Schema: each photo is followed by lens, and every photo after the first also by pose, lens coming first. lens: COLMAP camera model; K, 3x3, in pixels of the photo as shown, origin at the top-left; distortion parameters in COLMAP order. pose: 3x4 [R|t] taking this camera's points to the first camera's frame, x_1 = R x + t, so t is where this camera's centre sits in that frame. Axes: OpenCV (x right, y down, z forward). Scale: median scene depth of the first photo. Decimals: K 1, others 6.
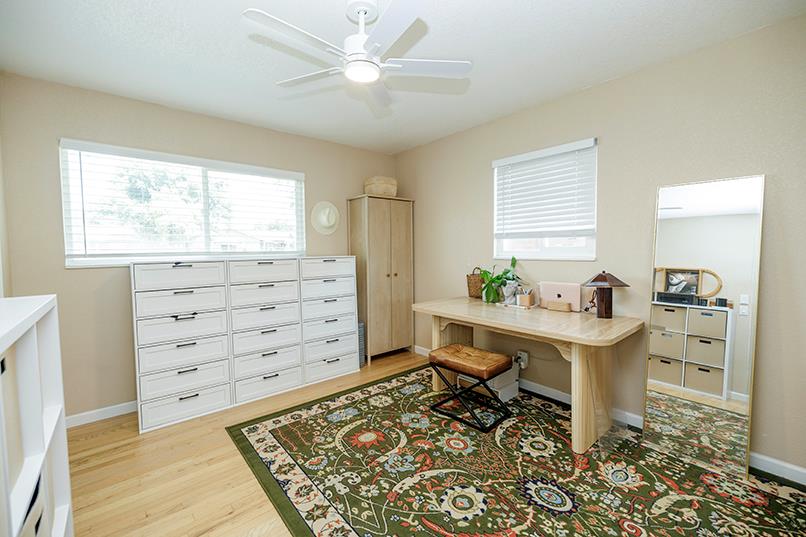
lens RADIAL K [[336.8, 0, 398.4], [0, 336.8, 268.9], [0, 0, 1]] dist [0.000709, -0.000576]
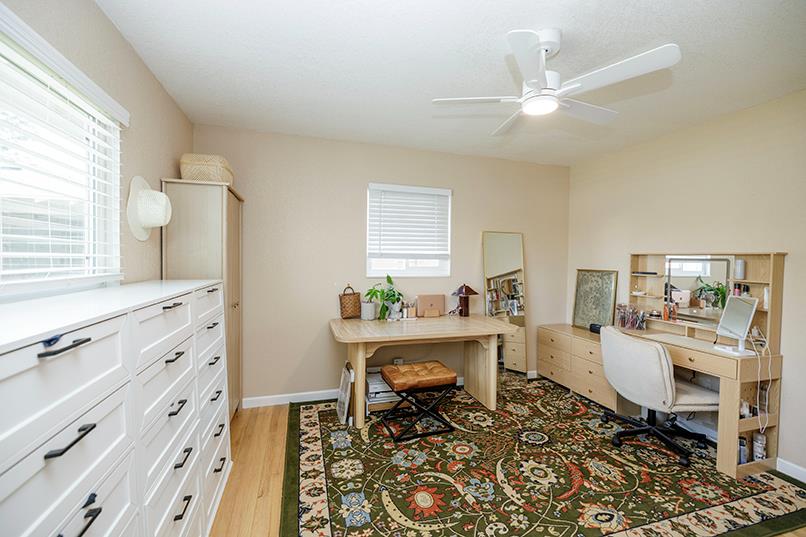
lens RADIAL K [[336.8, 0, 400.7], [0, 336.8, 269.3], [0, 0, 1]] dist [0.000709, -0.000576]
pose [[0.394747, -0.013401, 0.918692, -0.818169], [0.039579, 0.999213, -0.002431, -0.063588], [-0.917937, 0.037321, 0.394967, 0.661389]]
